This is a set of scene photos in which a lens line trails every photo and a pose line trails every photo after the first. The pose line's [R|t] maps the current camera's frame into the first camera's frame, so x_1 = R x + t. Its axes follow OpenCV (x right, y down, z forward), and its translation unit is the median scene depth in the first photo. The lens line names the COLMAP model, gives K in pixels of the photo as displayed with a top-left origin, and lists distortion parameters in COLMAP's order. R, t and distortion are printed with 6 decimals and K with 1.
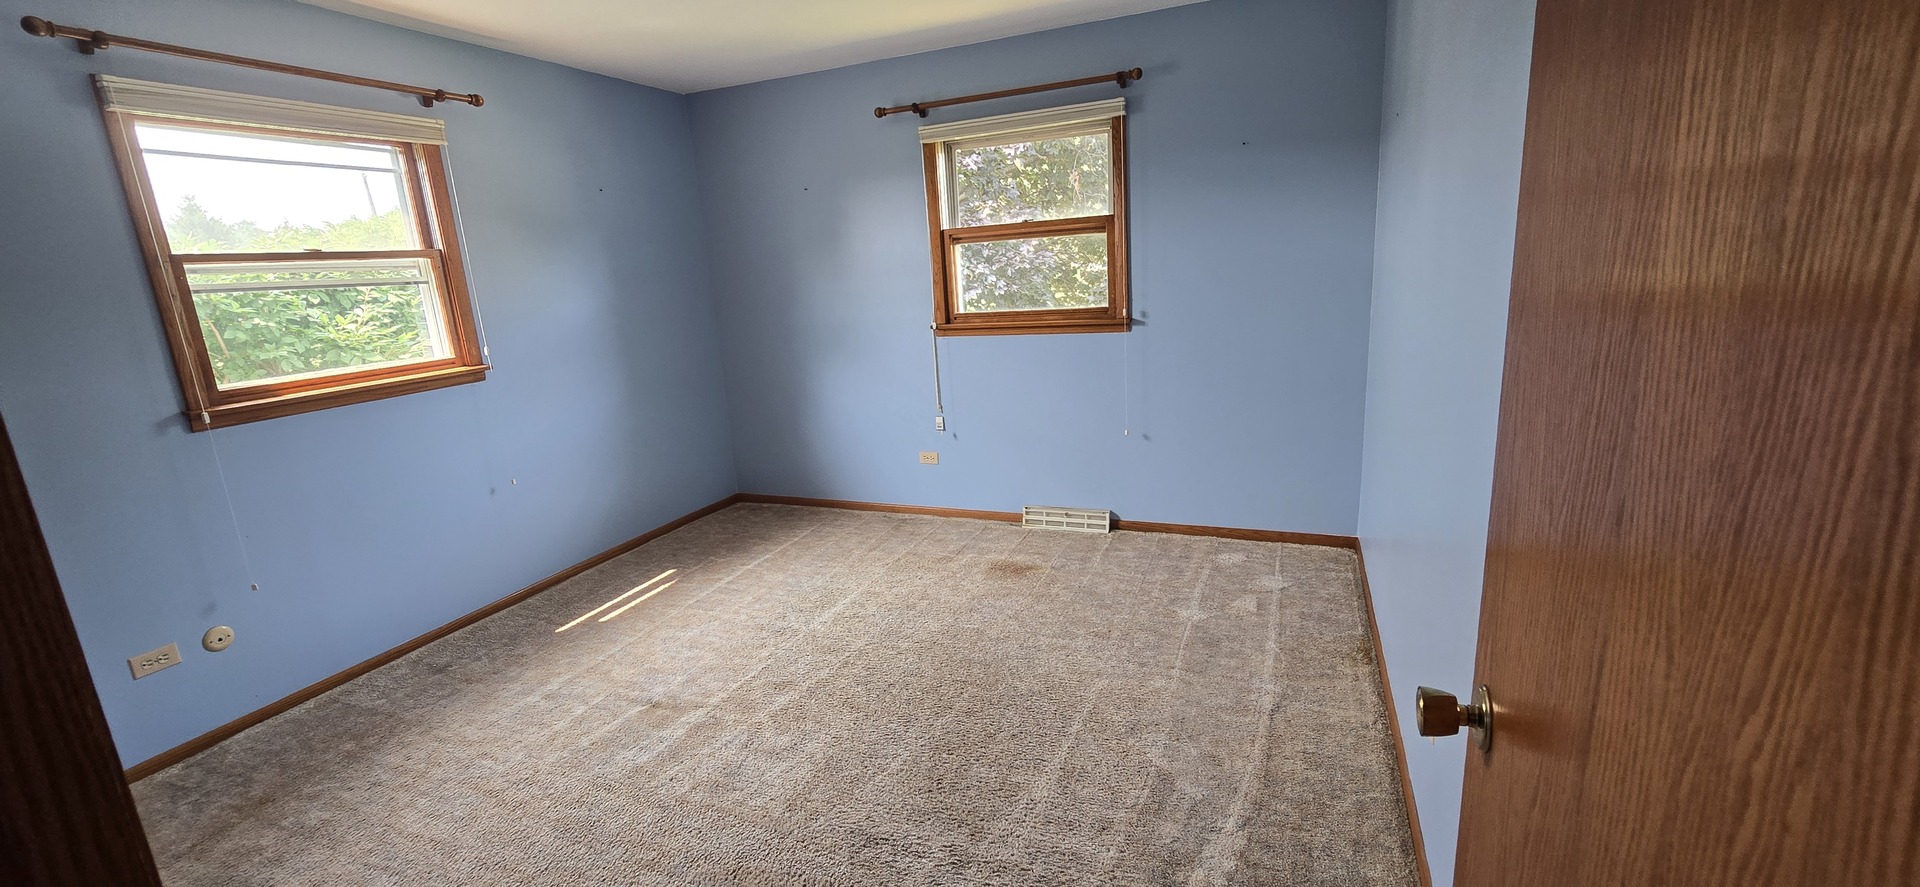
lens RADIAL K [[787.0, 0, 951.6], [0, 787.0, 449.1], [0, 0, 1]] dist [-0.002156, 0.000007]
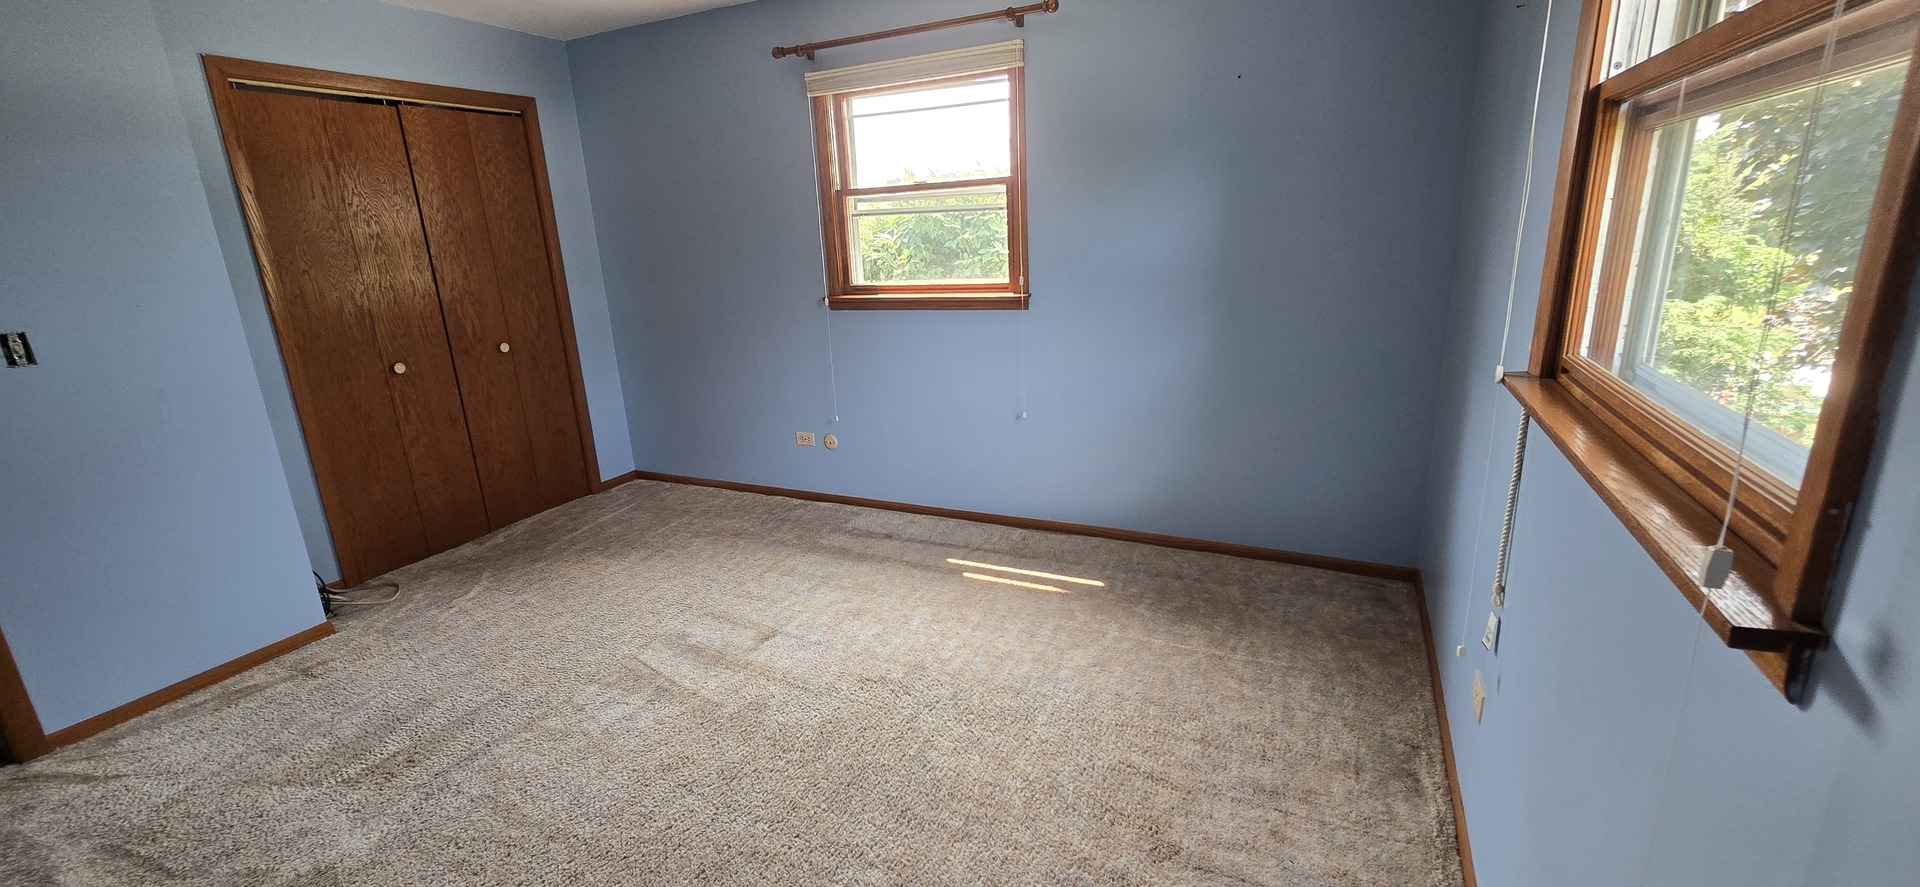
lens RADIAL K [[787.0, 0, 962.1], [0, 787.0, 447.0], [0, 0, 1]] dist [-0.002156, 0.000007]
pose [[-0.046675, 0.331612, -0.942261, 0.413087], [-0.183072, 0.924472, 0.334420, -0.247984], [0.981991, 0.188110, 0.017559, 0.945363]]
